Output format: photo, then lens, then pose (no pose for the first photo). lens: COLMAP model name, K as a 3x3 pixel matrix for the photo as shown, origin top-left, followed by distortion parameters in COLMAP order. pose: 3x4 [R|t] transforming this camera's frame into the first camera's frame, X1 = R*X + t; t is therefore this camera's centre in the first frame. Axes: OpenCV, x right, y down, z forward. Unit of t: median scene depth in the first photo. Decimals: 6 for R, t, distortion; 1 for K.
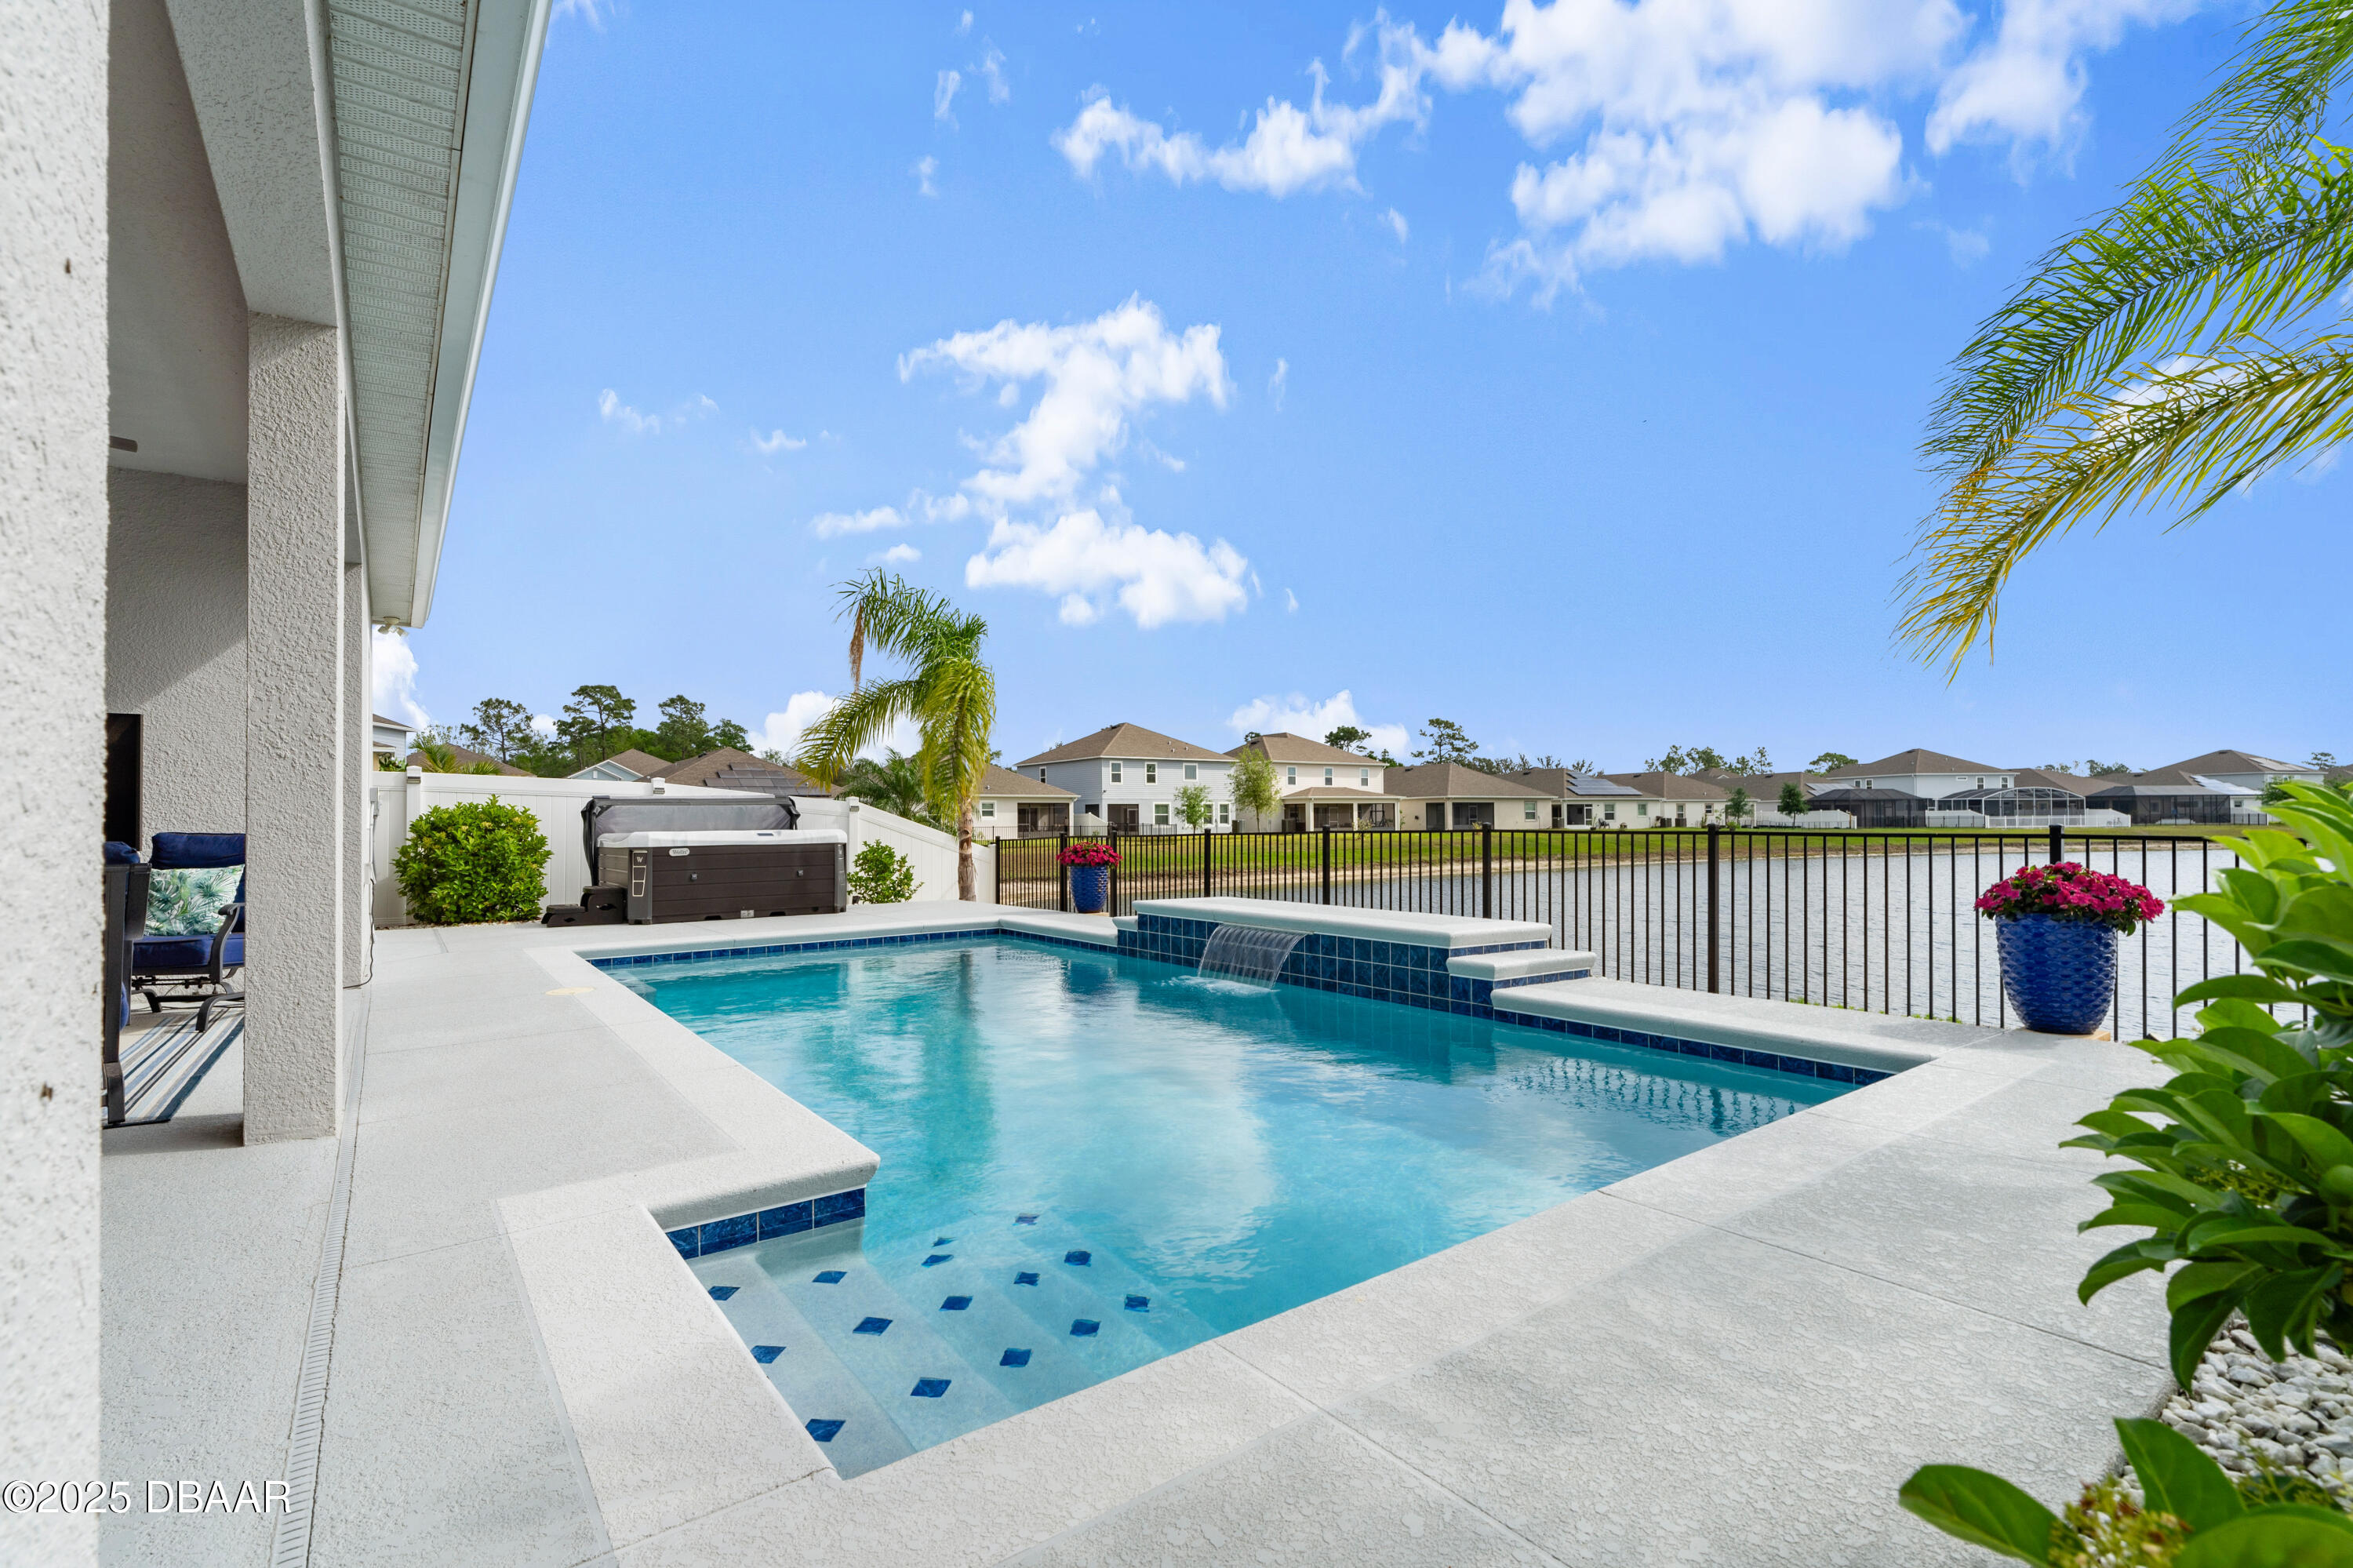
lens RADIAL K [[1068.9, 0, 1183.6], [0, 1068.9, 819.0], [0, 0, 1]] dist [-0.003307, 0.000164]
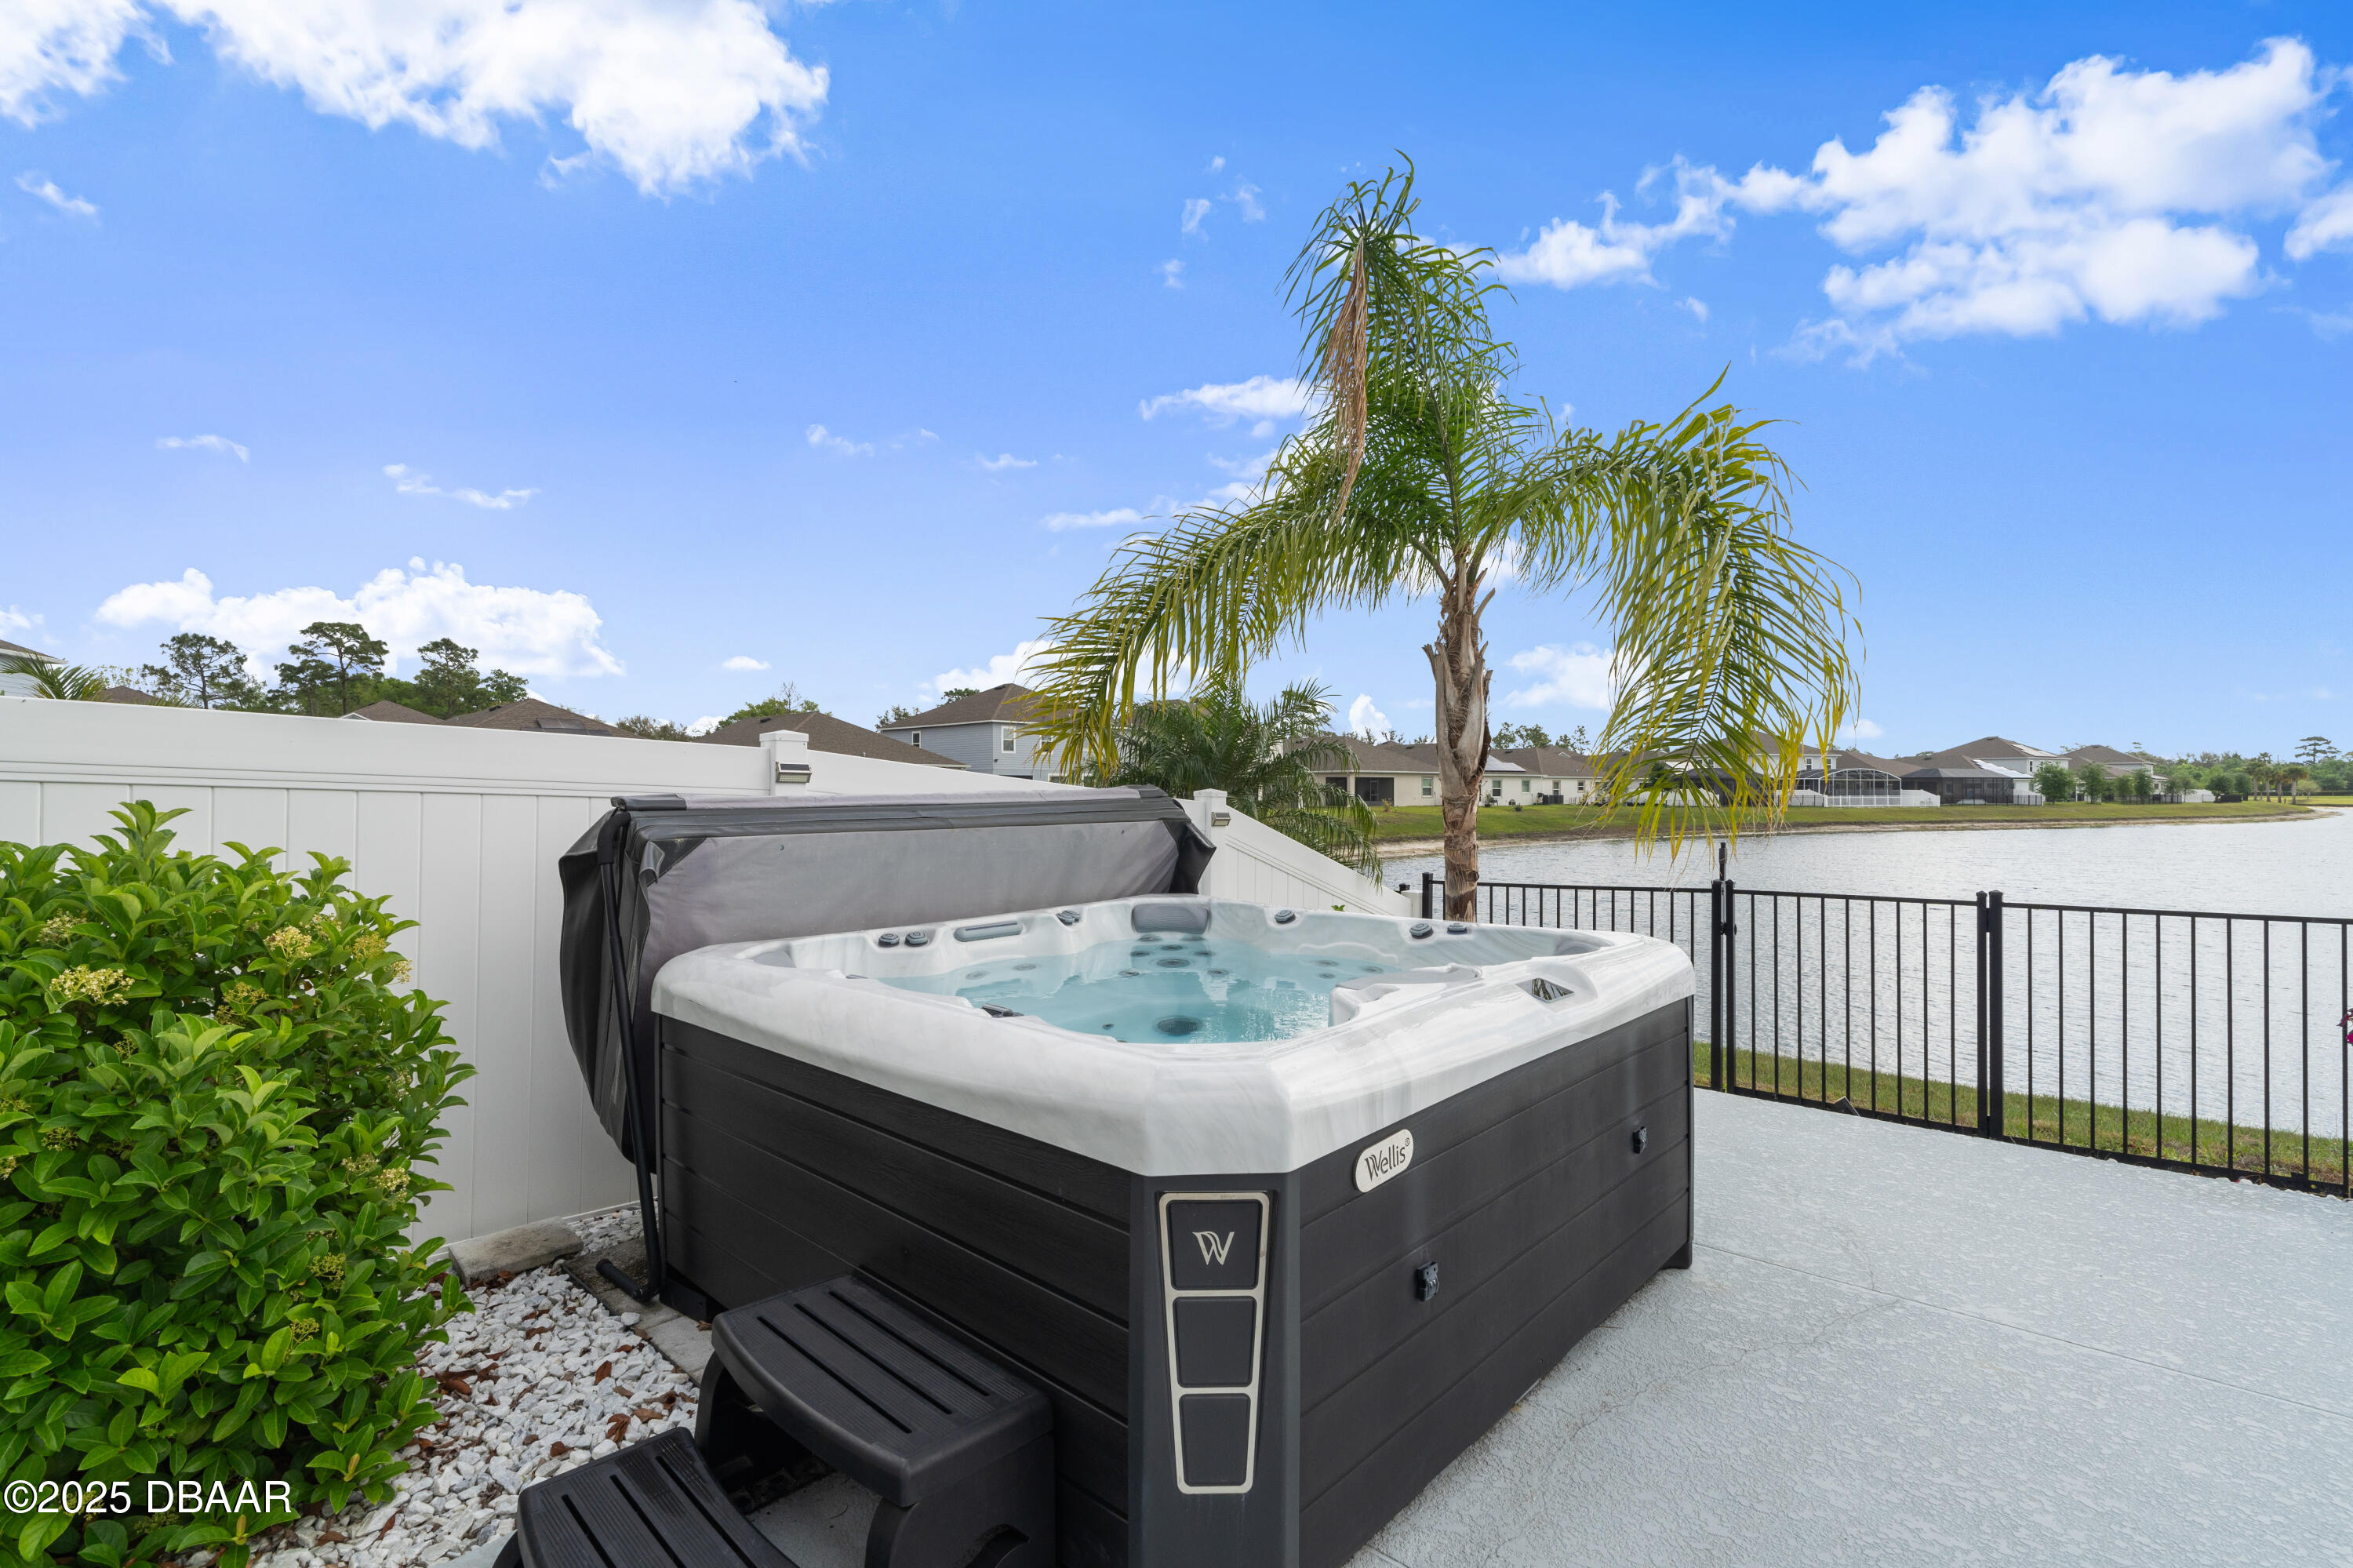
lens RADIAL K [[1068.9, 0, 1187.8], [0, 1068.9, 790.4], [0, 0, 1]] dist [-0.003307, 0.000164]
pose [[0.984124, 0.008572, 0.177277, -0.350611], [-0.008843, 0.999961, 0.000735, -0.018333], [-0.177263, -0.002291, 0.984161, 0.549429]]
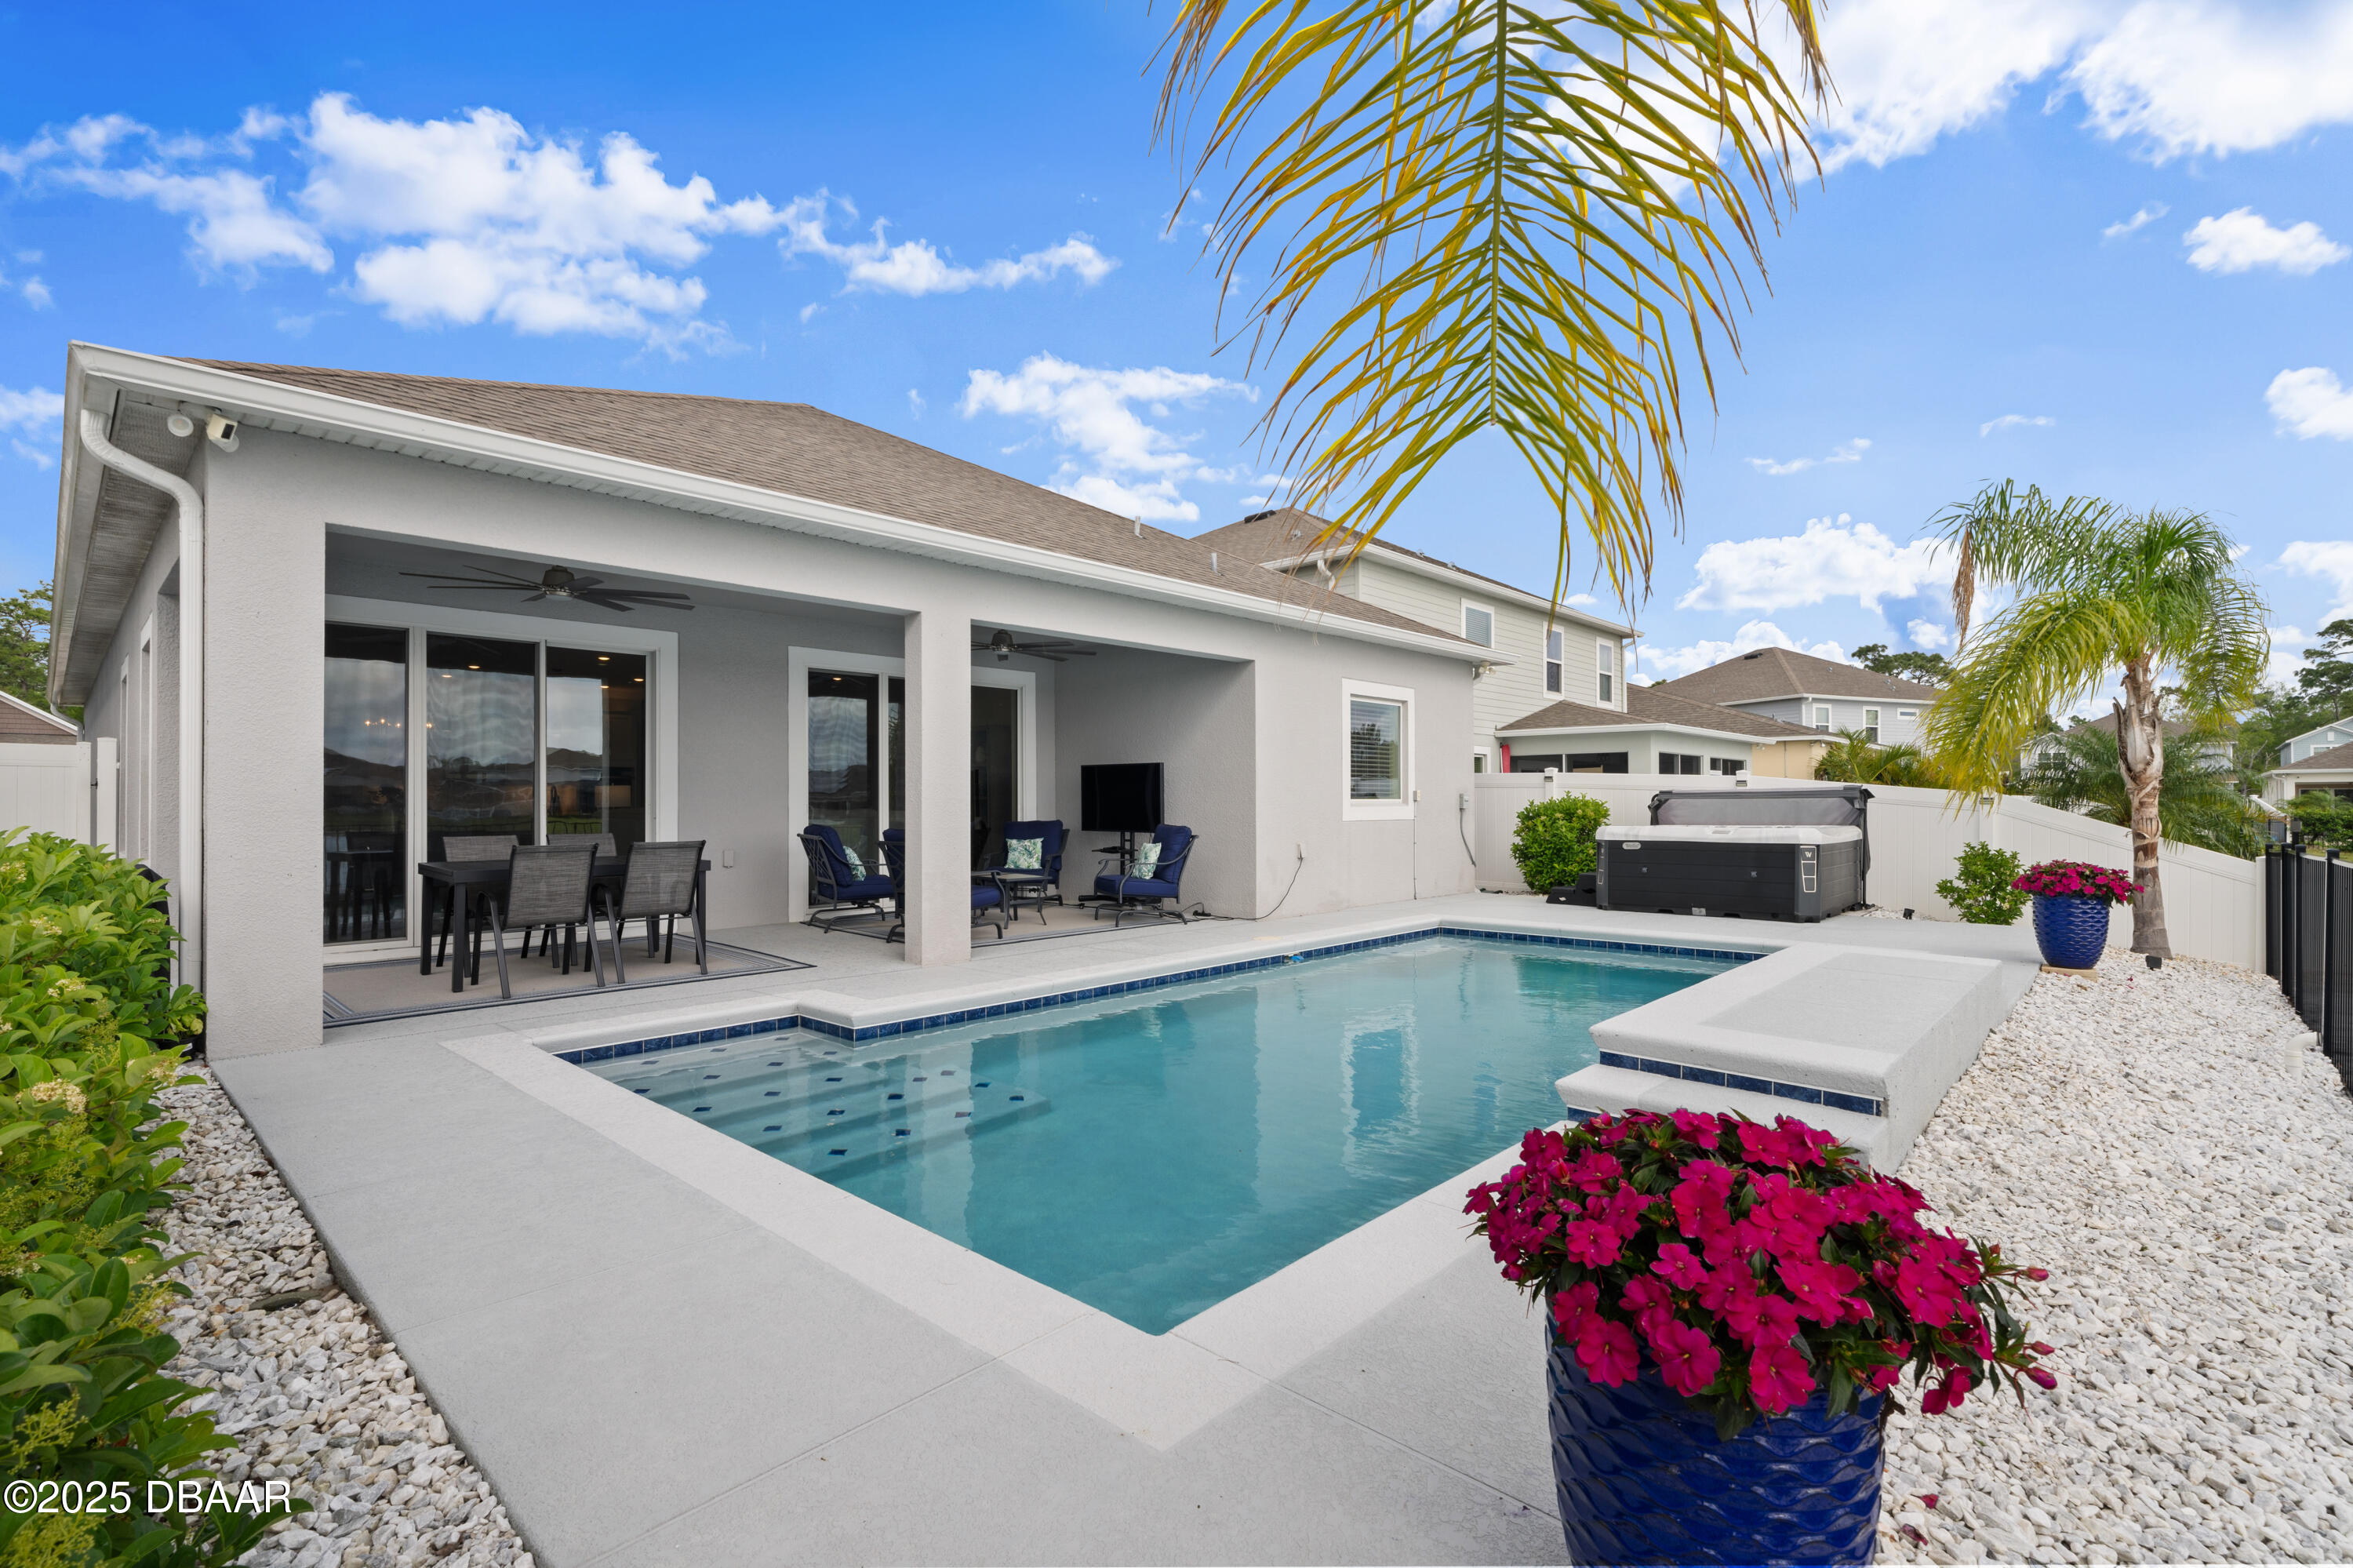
lens RADIAL K [[1068.9, 0, 1183.7], [0, 1068.9, 799.4], [0, 0, 1]] dist [-0.003307, 0.000164]
pose [[0.181782, 0.005891, -0.983321, 0.328233], [0.002599, 0.999976, 0.006471, -0.015384], [0.983335, -0.003732, 0.181762, 0.239205]]
